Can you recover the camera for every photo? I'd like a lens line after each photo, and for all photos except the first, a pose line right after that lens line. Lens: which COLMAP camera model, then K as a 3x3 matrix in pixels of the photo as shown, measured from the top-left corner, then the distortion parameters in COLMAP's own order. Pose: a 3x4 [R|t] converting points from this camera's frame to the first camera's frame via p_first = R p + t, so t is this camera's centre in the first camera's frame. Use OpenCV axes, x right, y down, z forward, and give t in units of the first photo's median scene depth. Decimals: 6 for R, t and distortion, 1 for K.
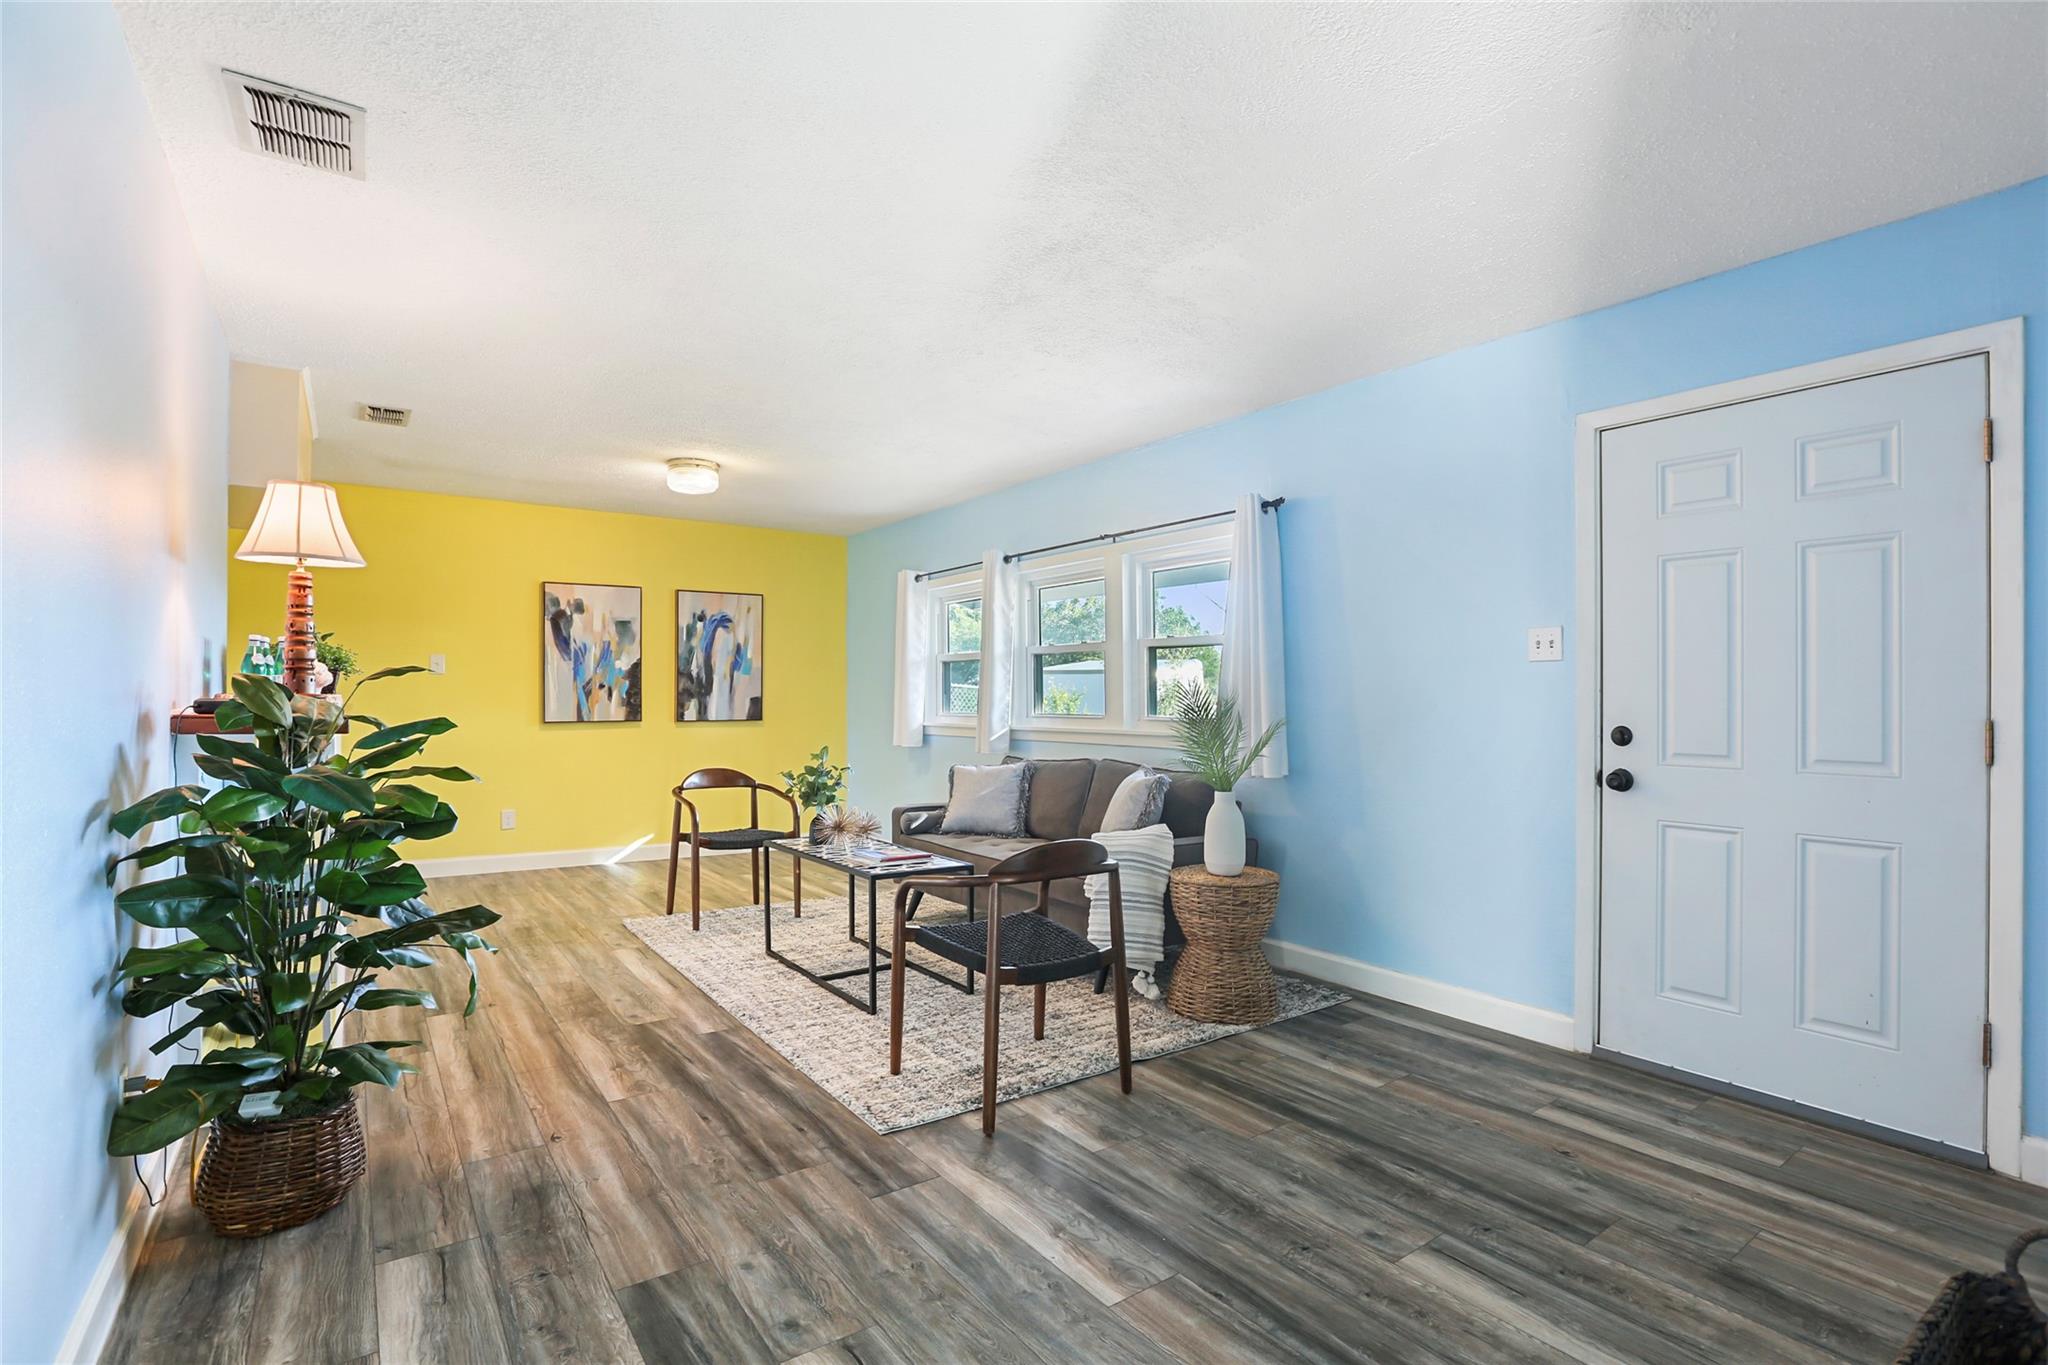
lens RADIAL K [[974.9, 0, 1028.0], [0, 974.9, 689.8], [0, 0, 1]] dist [-0.070165, 0.030433]
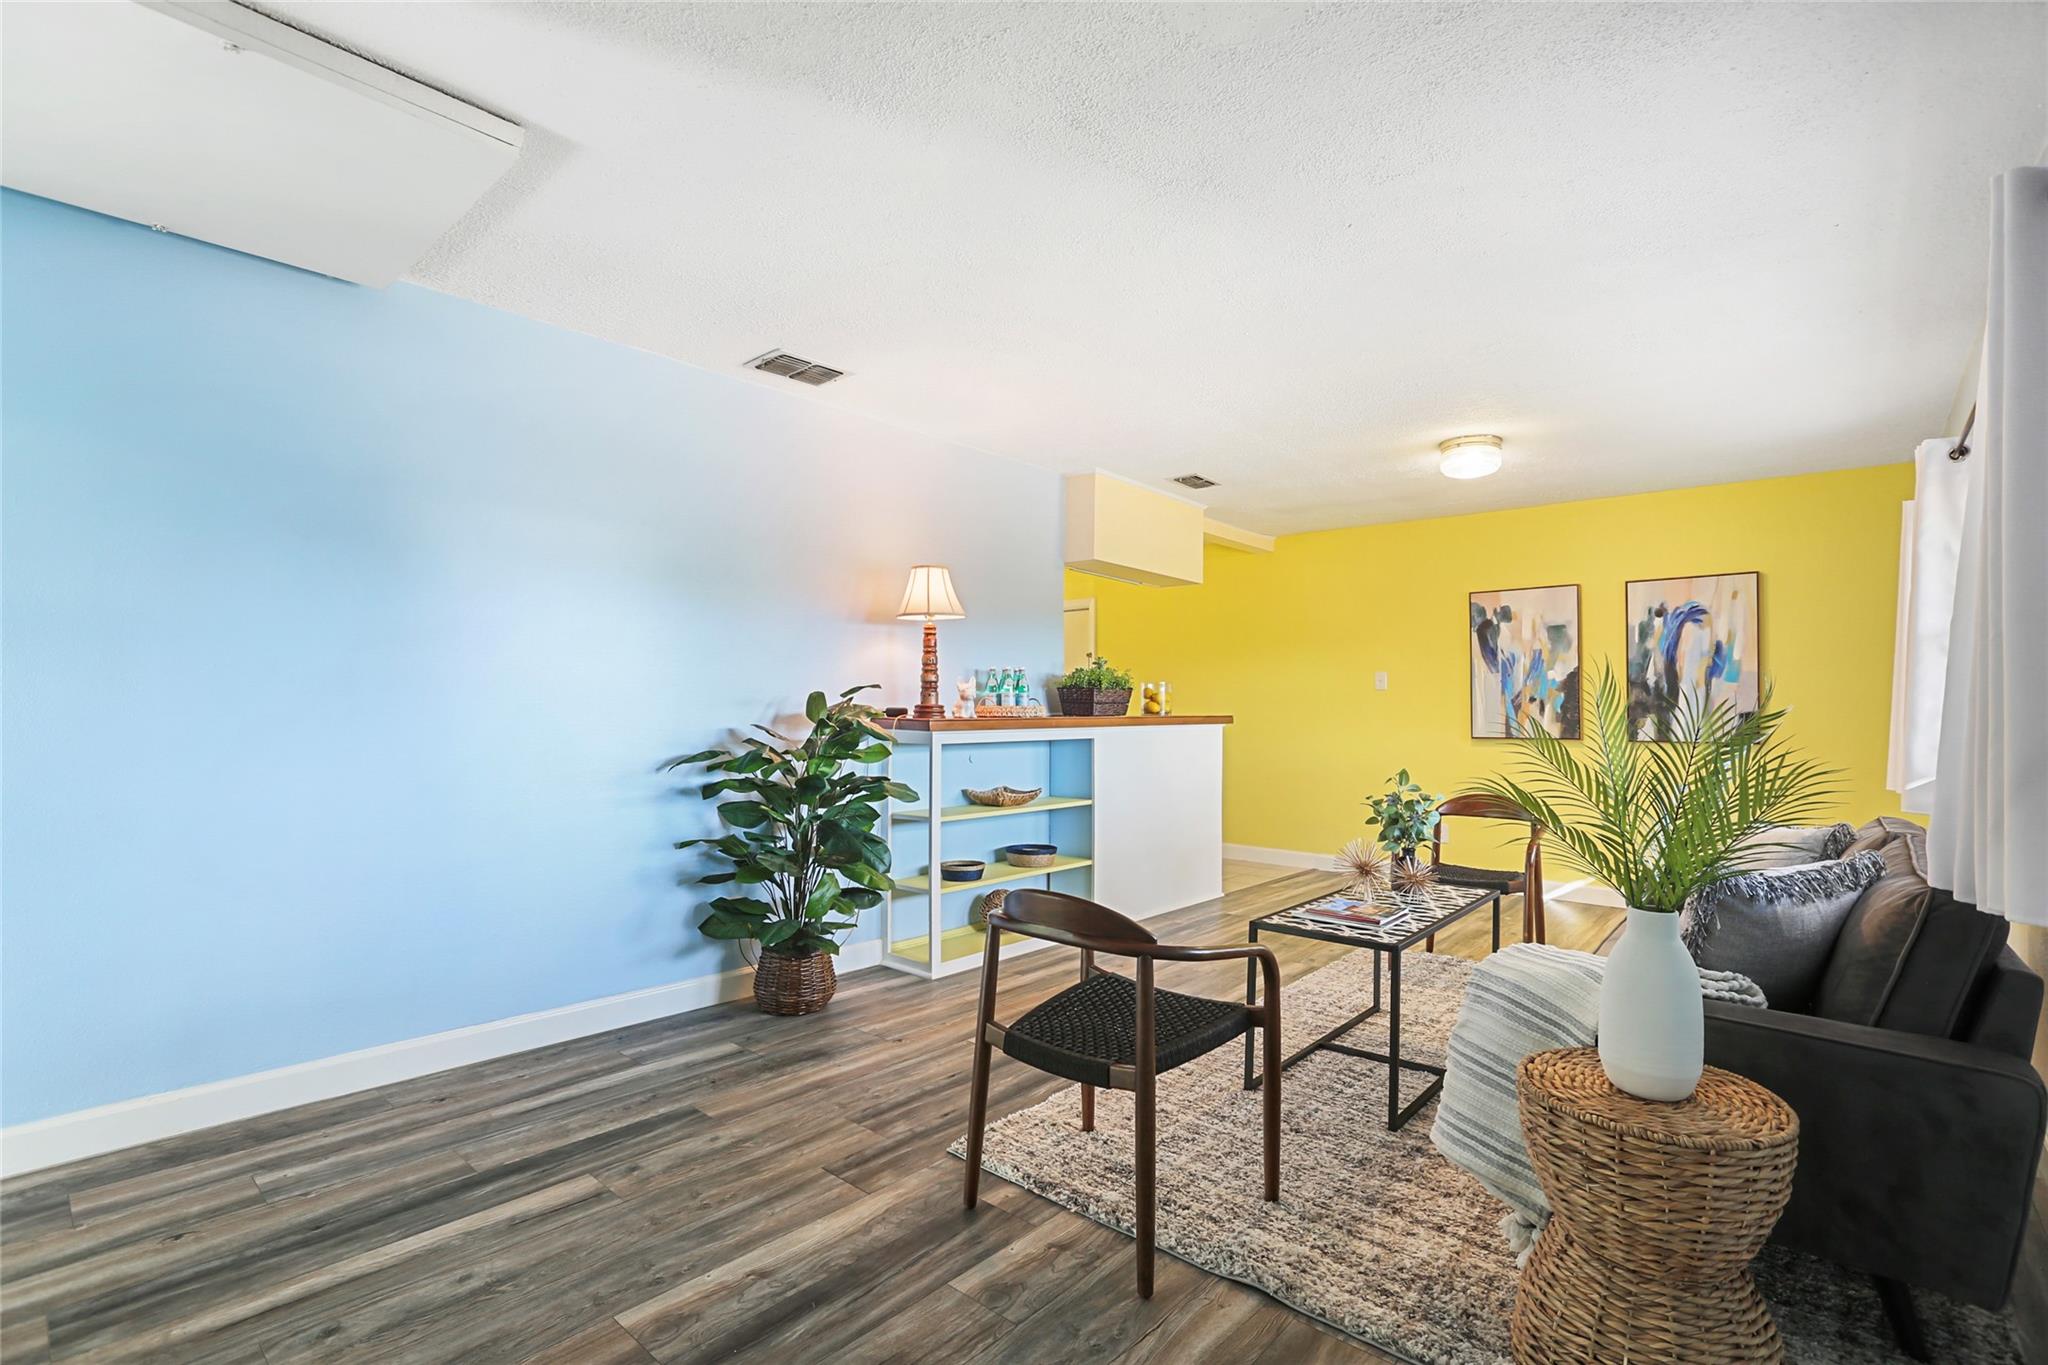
lens RADIAL K [[954.5, 0, 1023.8], [0, 954.5, 689.5], [0, 0, 1]] dist [-0.048713, 0.013695]
pose [[0.208363, -0.021797, -0.977809, 0.725165], [0.000166, 0.999752, -0.022251, 0.014339], [0.978052, 0.004474, 0.208315, 0.780896]]
